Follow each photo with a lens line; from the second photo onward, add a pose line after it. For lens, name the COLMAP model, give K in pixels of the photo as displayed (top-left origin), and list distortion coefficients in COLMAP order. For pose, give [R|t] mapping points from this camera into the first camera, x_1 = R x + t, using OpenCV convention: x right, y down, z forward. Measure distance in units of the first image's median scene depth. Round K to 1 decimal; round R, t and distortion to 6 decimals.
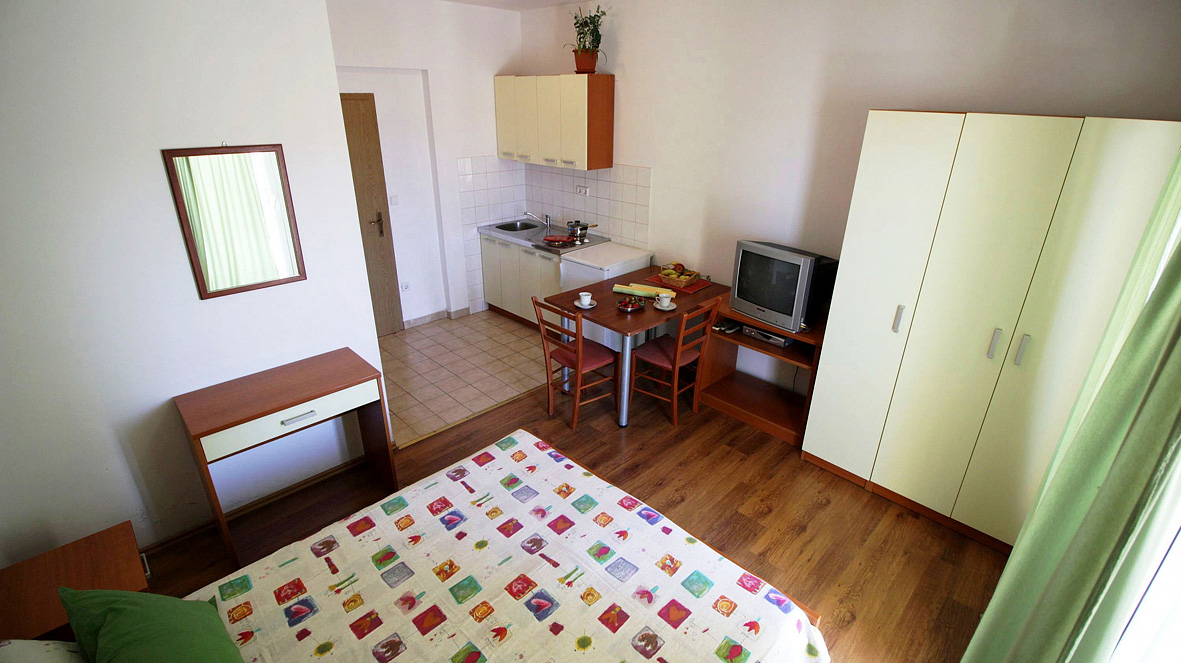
lens RADIAL K [[551.5, 0, 587.1], [0, 551.5, 327.6], [0, 0, 1]] dist [-0.020391, -0.000156]
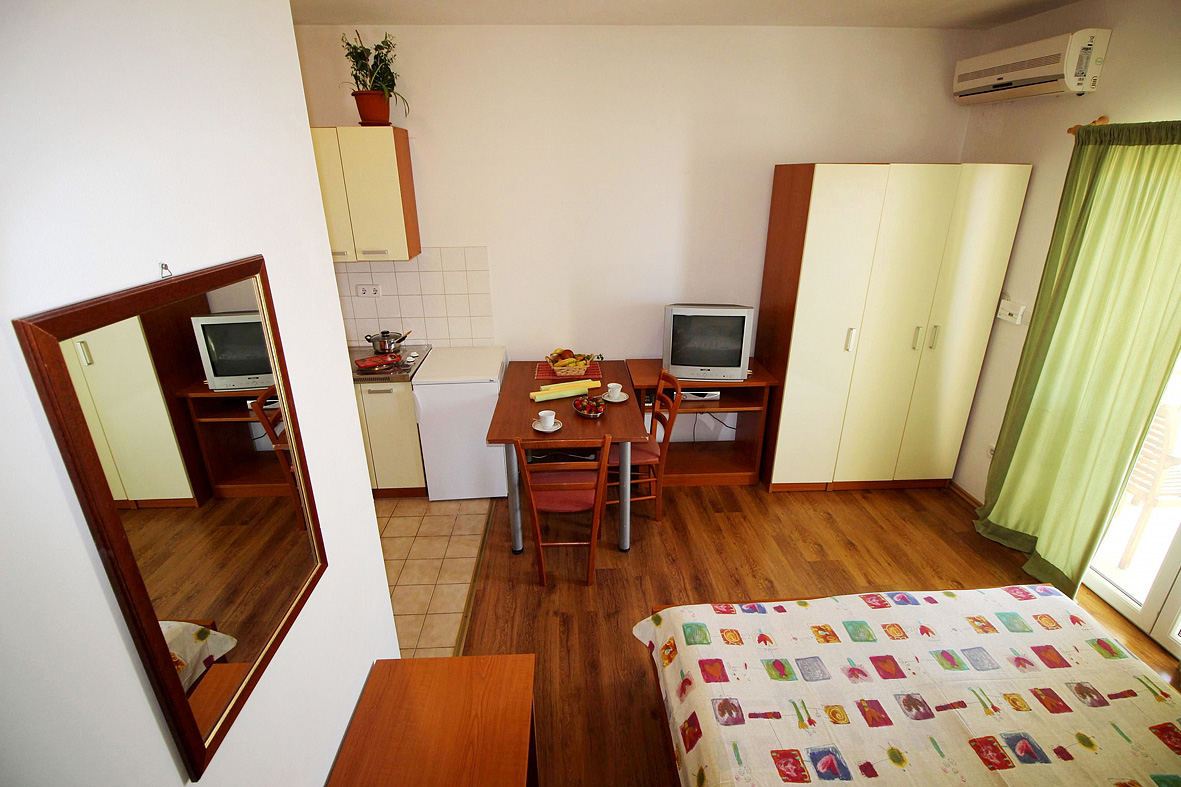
lens RADIAL K [[551.3, 0, 592.3], [0, 551.3, 391.9], [0, 0, 1]] dist [-0.026186, -0.000988]
pose [[0.661277, -0.289764, 0.691917, -0.576457], [0.303231, 0.946919, 0.106752, -0.182386], [-0.686122, 0.139218, 0.714041, 0.498986]]
